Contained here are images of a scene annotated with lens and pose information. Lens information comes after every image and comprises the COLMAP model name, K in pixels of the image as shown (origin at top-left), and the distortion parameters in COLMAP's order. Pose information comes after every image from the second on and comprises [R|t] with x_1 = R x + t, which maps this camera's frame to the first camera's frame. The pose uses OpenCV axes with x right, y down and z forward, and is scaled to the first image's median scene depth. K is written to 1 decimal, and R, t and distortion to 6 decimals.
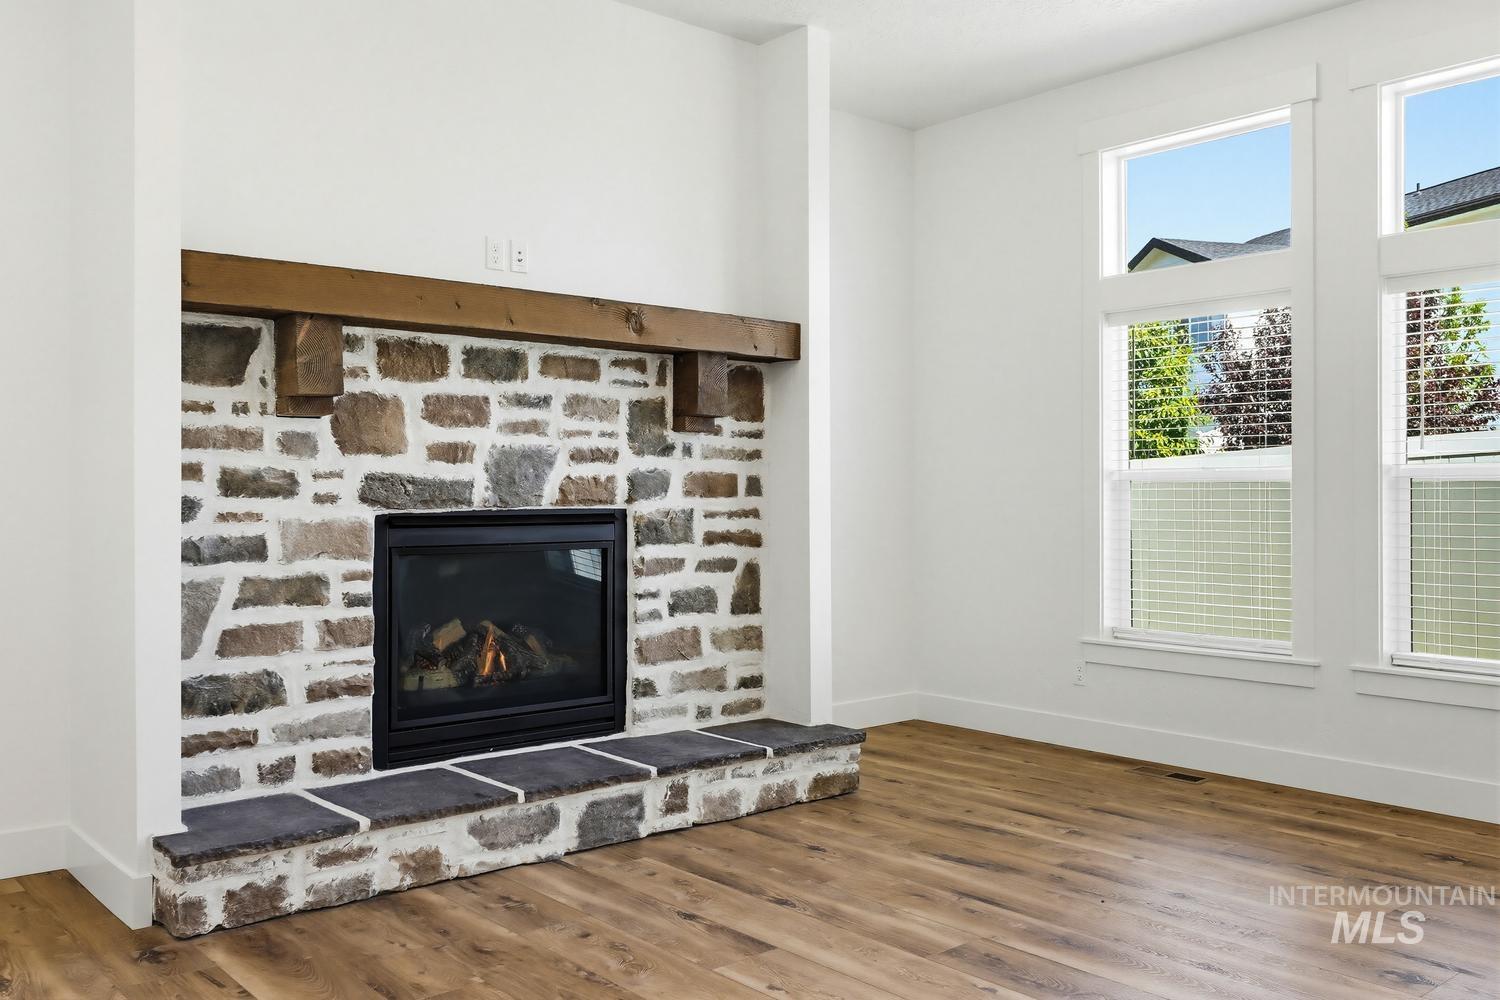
lens RADIAL K [[1258.1, 0, 730.9], [0, 1258.1, 498.9], [0, 0, 1]] dist [-0.002804, 0.000156]
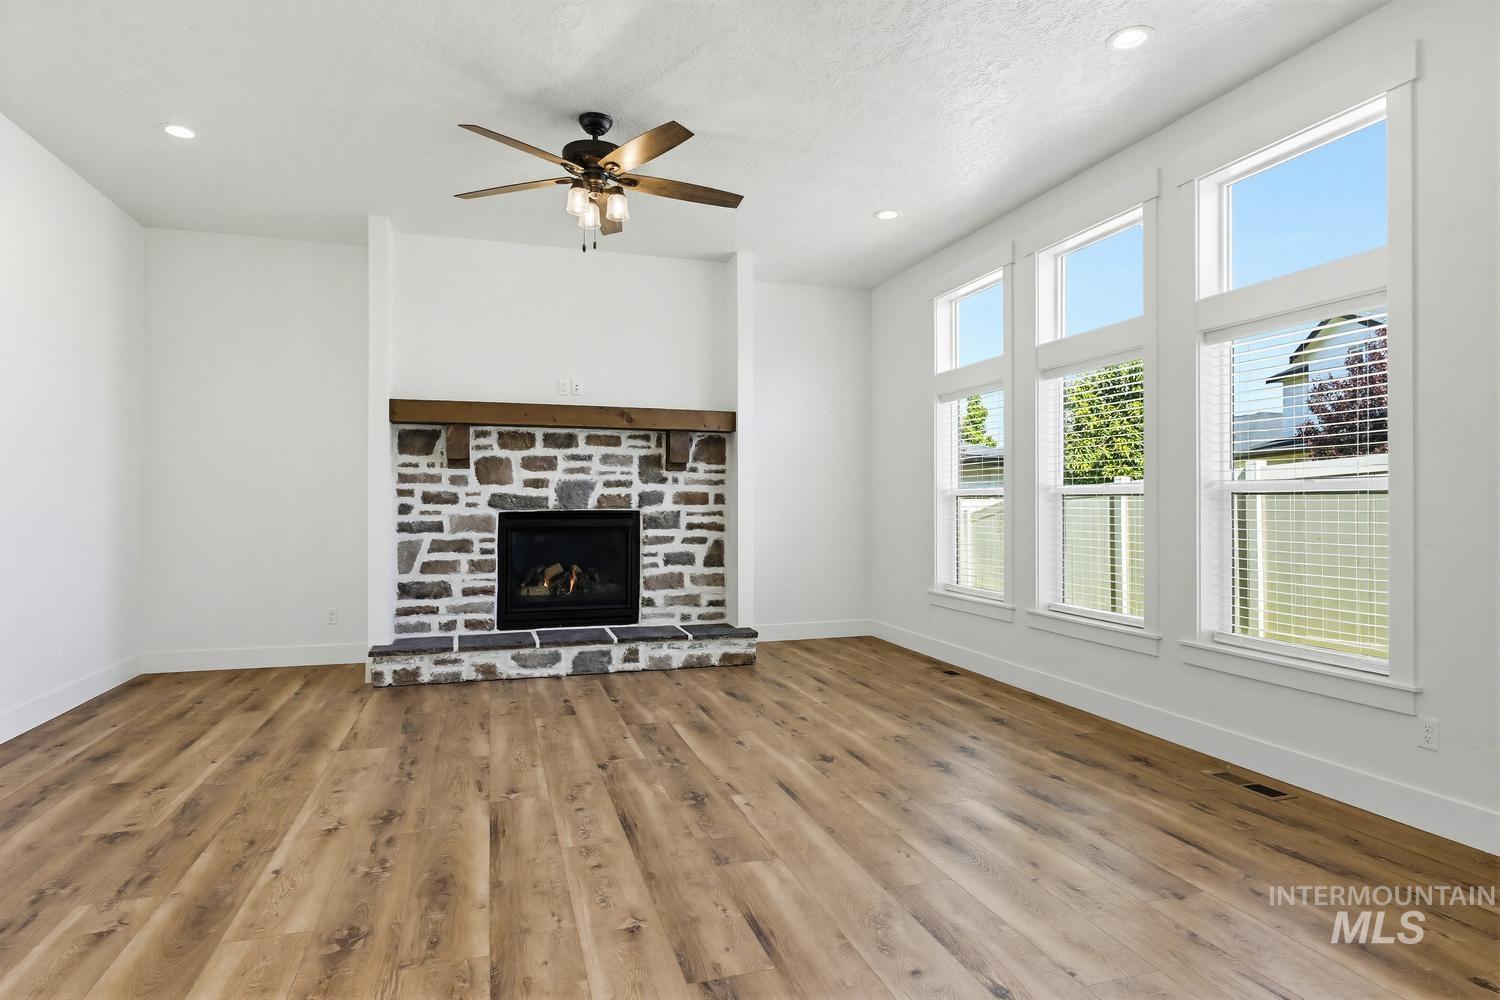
lens RADIAL K [[828.2, 0, 750.0], [0, 828.2, 500.0], [0, 0, 1]] dist [0.000595, 0.000034]
pose [[0.922270, 0.001905, -0.386542, 0.626683], [-0.003922, 0.999983, -0.004428, -0.003745], [0.386526, 0.005600, 0.922261, -0.140825]]
